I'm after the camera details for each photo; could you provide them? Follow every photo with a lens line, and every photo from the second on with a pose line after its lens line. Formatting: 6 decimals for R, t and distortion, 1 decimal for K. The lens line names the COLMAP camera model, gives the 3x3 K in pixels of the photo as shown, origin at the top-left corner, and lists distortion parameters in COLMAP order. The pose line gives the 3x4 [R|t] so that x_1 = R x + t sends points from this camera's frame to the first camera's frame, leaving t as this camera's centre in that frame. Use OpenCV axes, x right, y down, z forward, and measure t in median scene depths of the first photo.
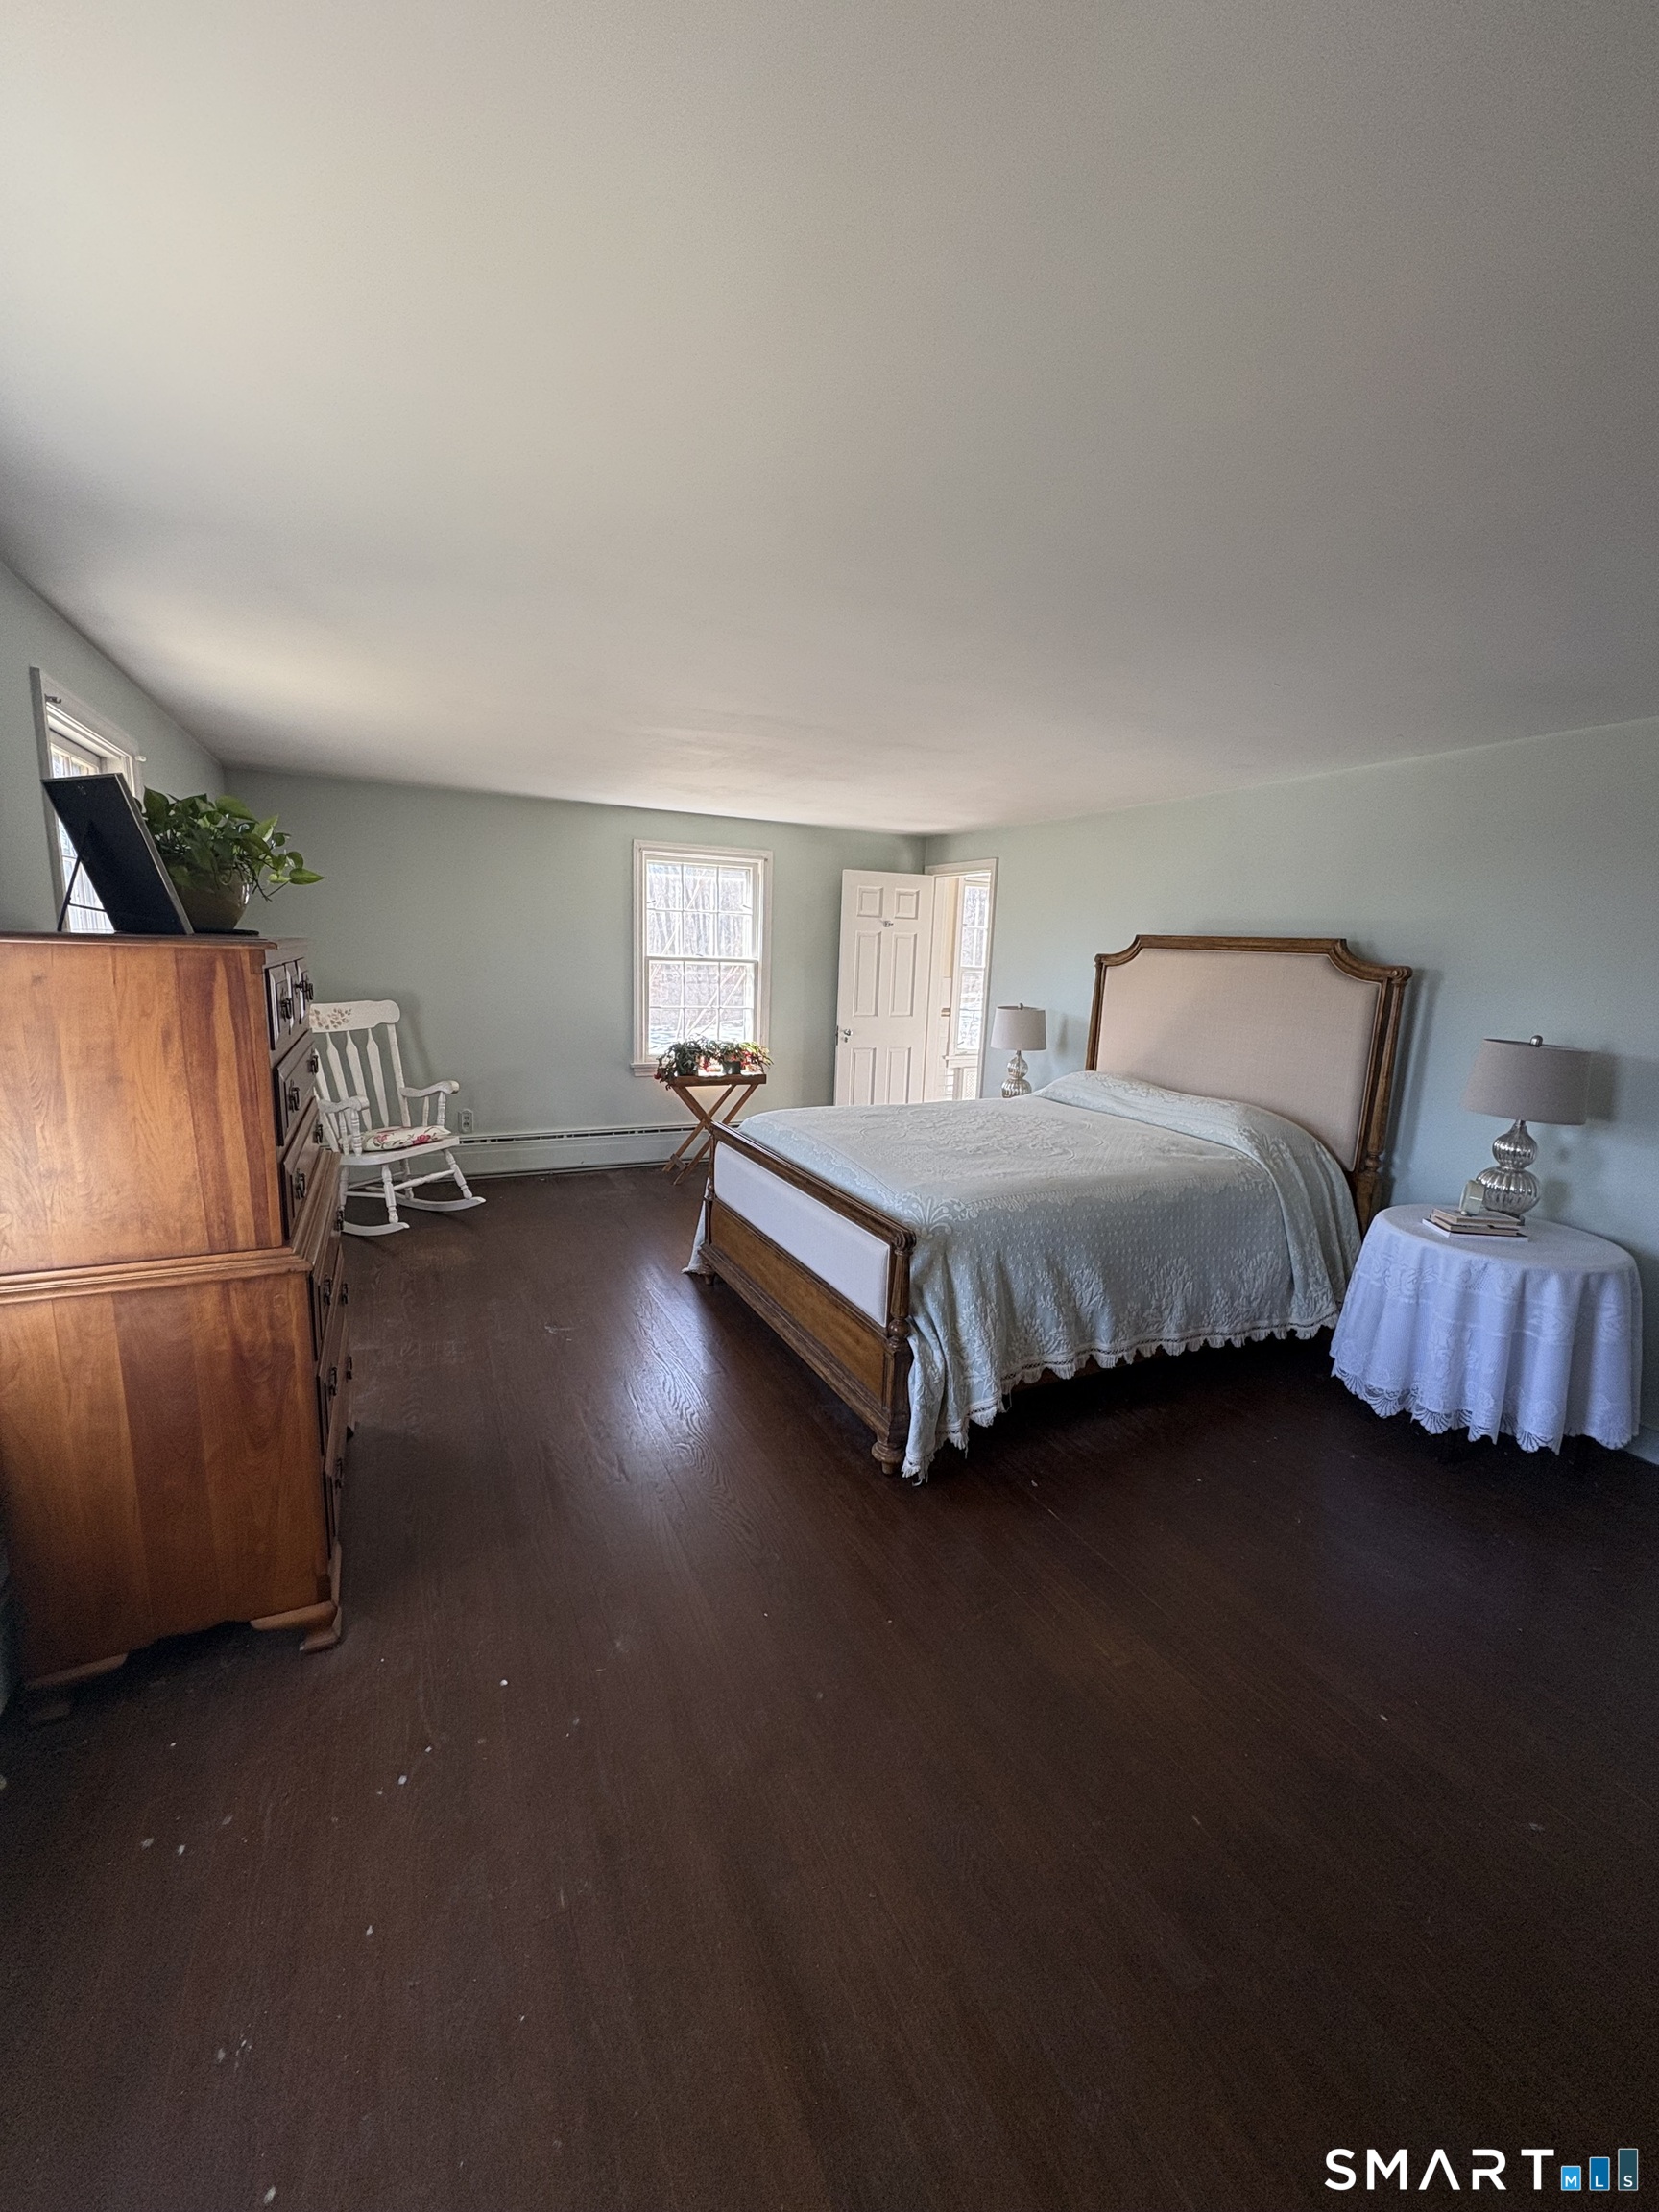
lens RADIAL K [[884.5, 0, 829.5], [0, 884.5, 1106.0], [0, 0, 1]] dist [-0.000282, 0.000305]
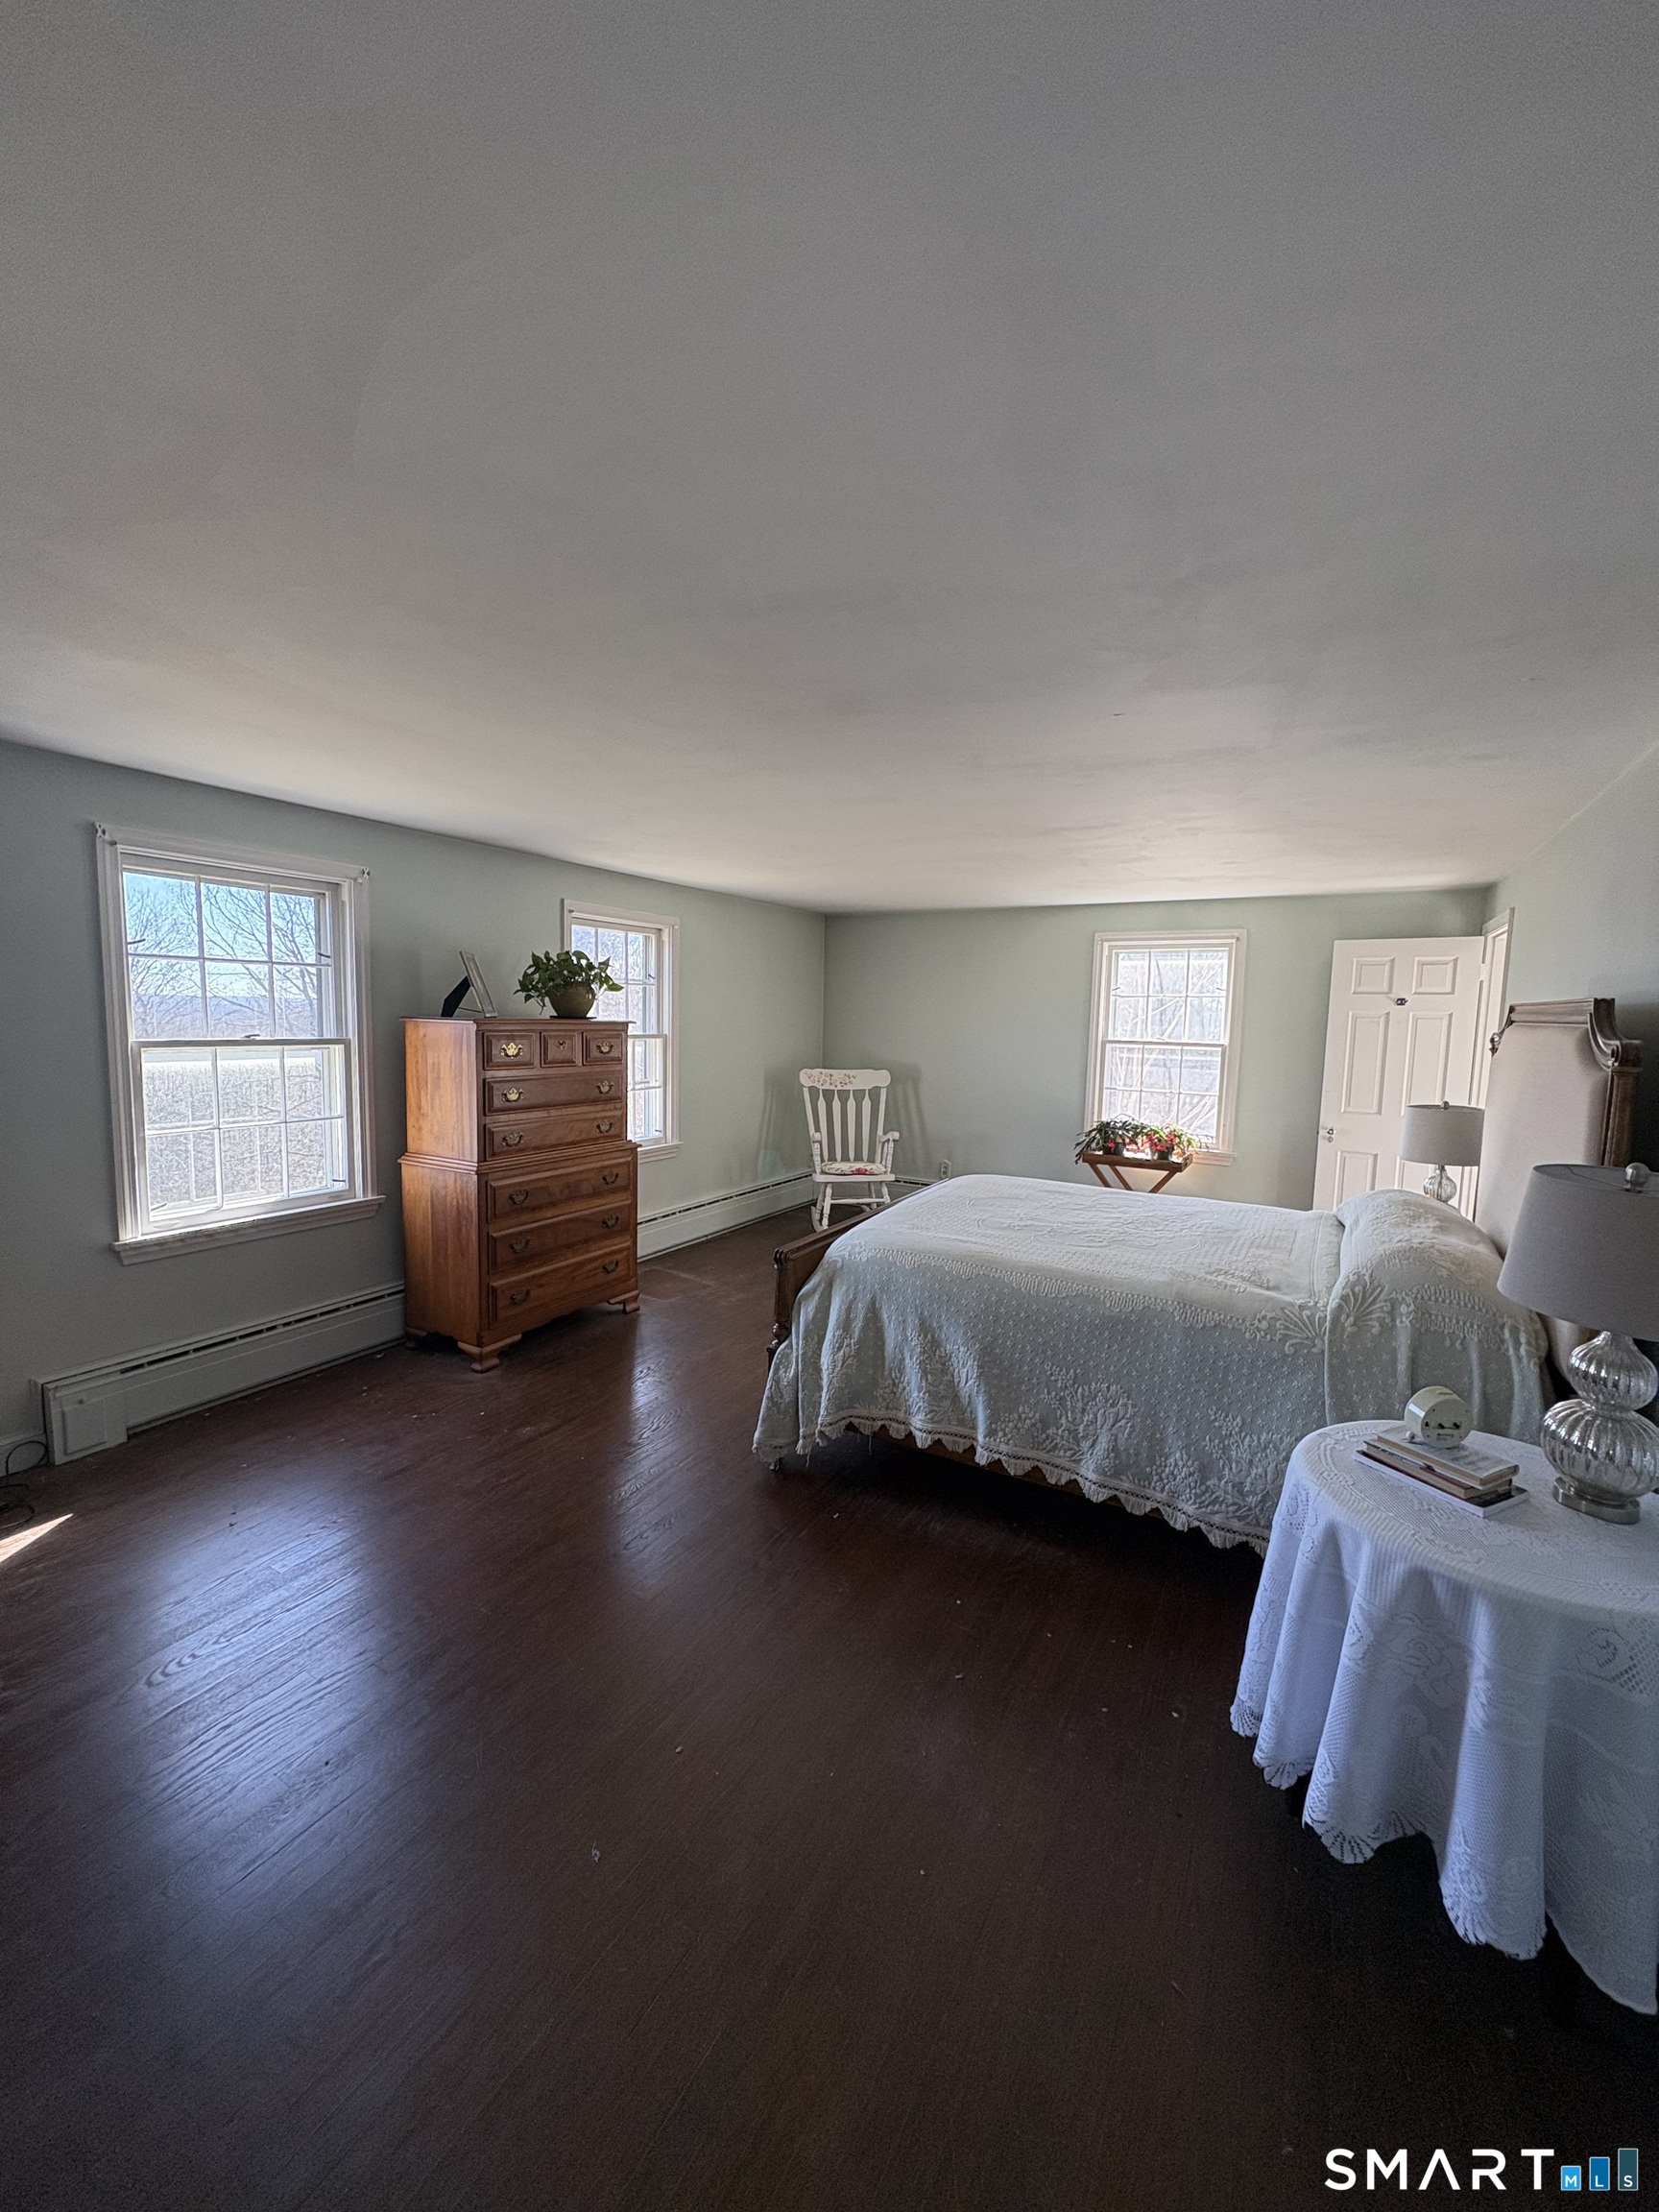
lens RADIAL K [[884.5, 0, 829.5], [0, 884.5, 1106.0], [0, 0, 1]] dist [-0.000282, 0.000305]
pose [[0.558070, 0.062525, -0.827435, 0.635494], [-0.150036, 0.988325, -0.026511, -0.017712], [0.816117, 0.138939, 0.560936, 0.194550]]
